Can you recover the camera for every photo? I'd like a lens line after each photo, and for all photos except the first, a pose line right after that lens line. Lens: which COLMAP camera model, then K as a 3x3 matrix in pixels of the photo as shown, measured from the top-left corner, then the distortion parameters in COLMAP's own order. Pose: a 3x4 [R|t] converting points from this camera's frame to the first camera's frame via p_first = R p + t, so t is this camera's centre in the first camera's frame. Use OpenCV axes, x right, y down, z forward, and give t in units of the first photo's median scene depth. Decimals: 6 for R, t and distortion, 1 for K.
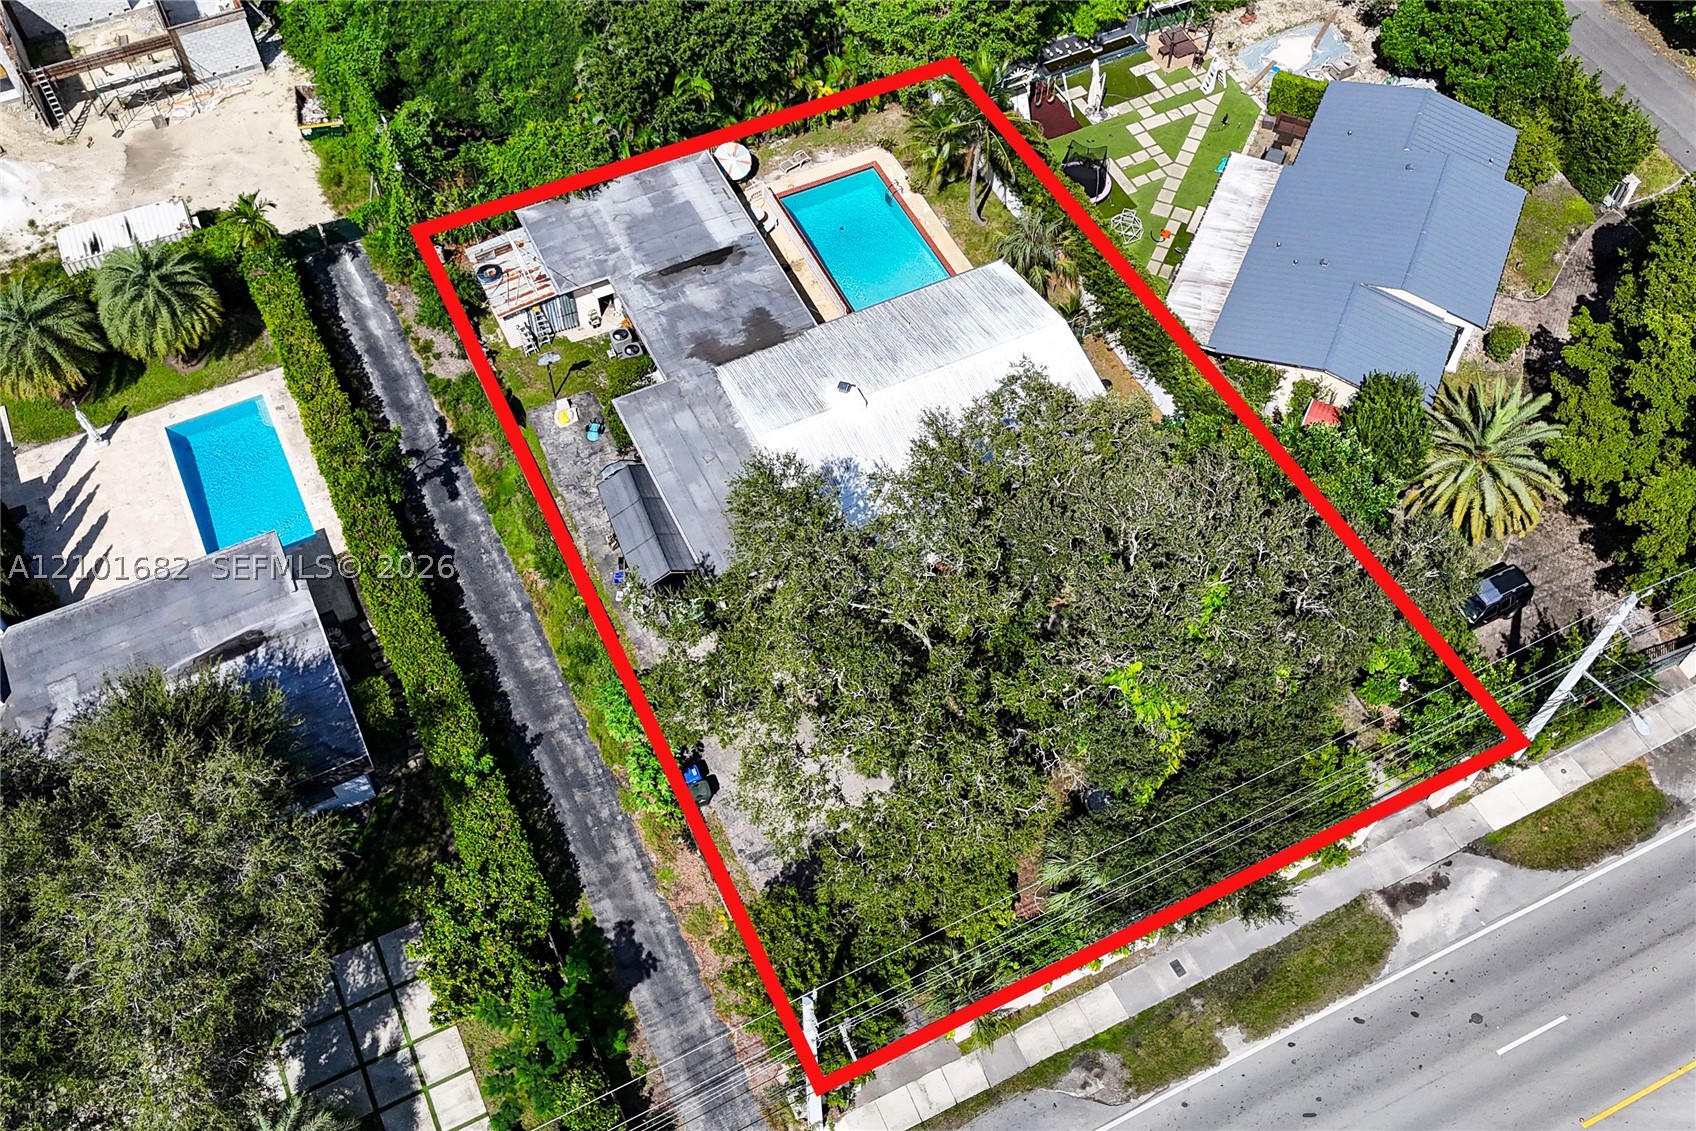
lens RADIAL K [[1582.4, 0, 848.0], [0, 1582.4, 565.5], [0, 0, 1]] dist [0.041019, -0.010687]
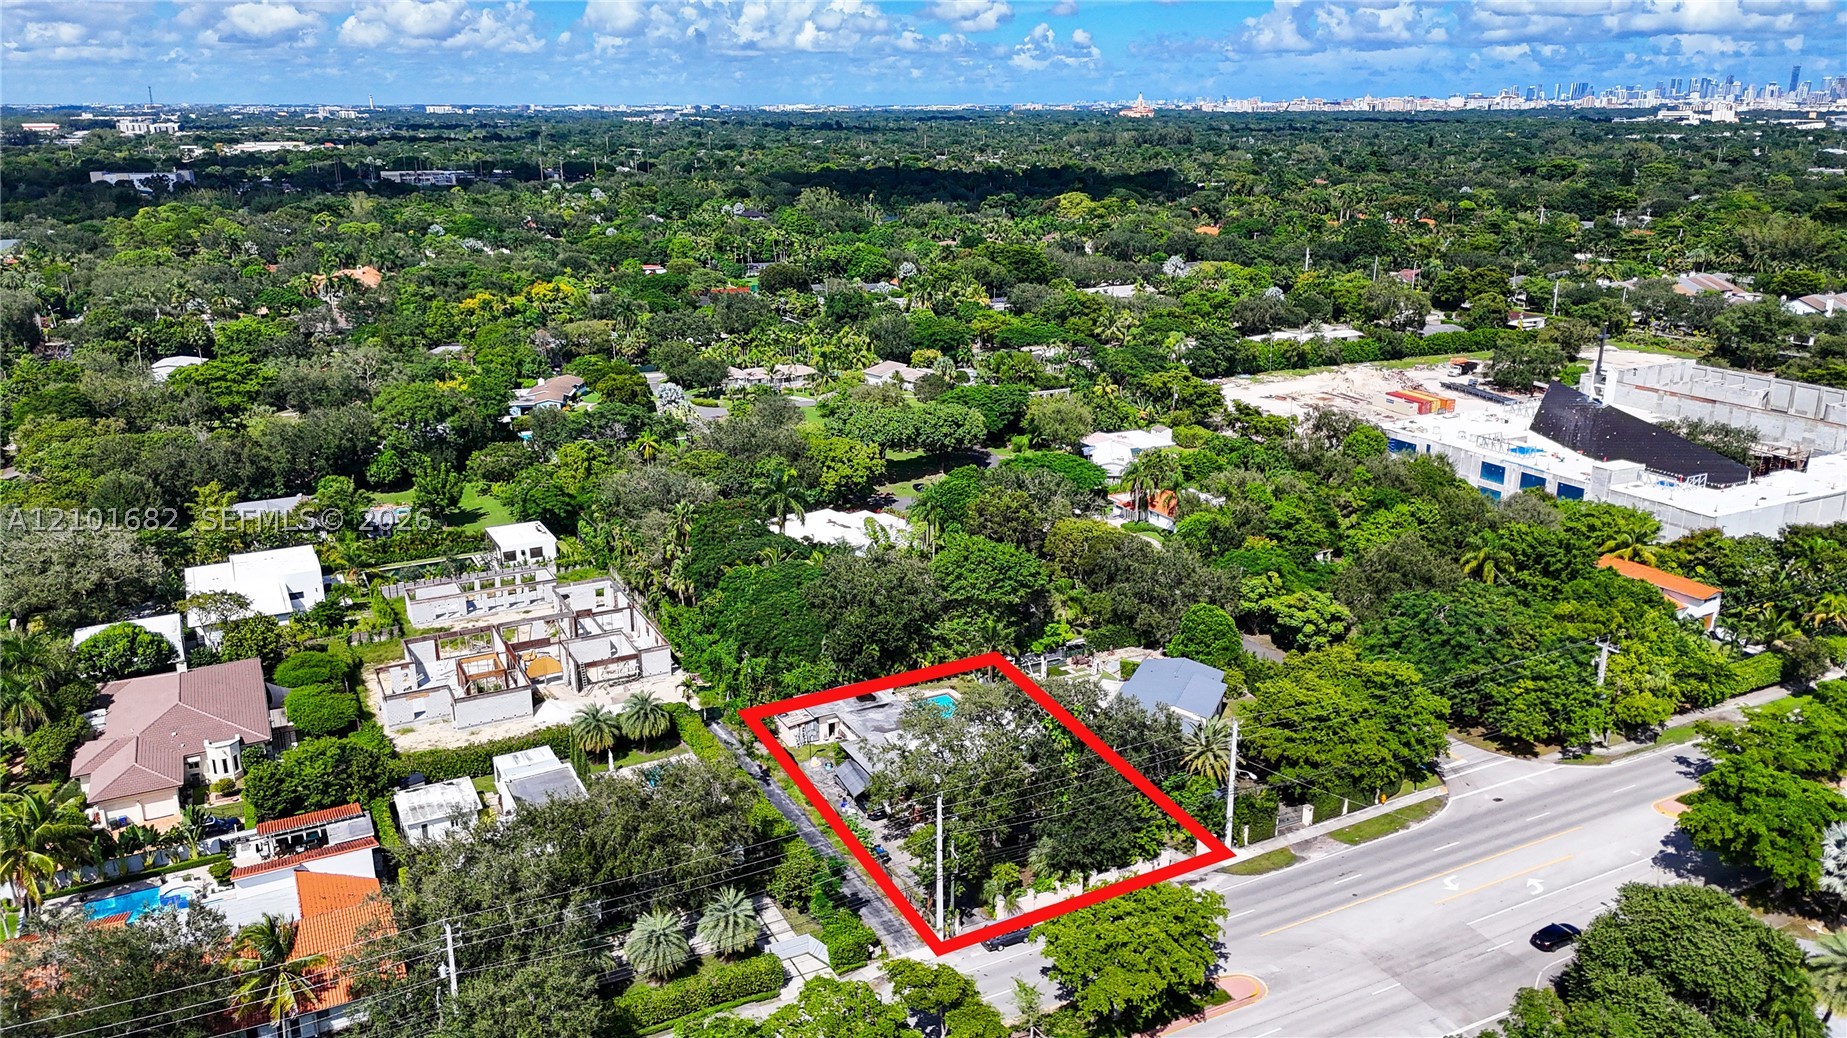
lens RADIAL K [[1348.2, 0, 923.5], [0, 1348.2, 519.0], [0, 0, 1]] dist [0.065585, -0.071393]
pose [[0.999755, -0.008508, 0.020412, -0.060692], [0.019459, 0.776996, -0.629205, 0.856610], [-0.010507, 0.629448, 0.776972, -0.725498]]
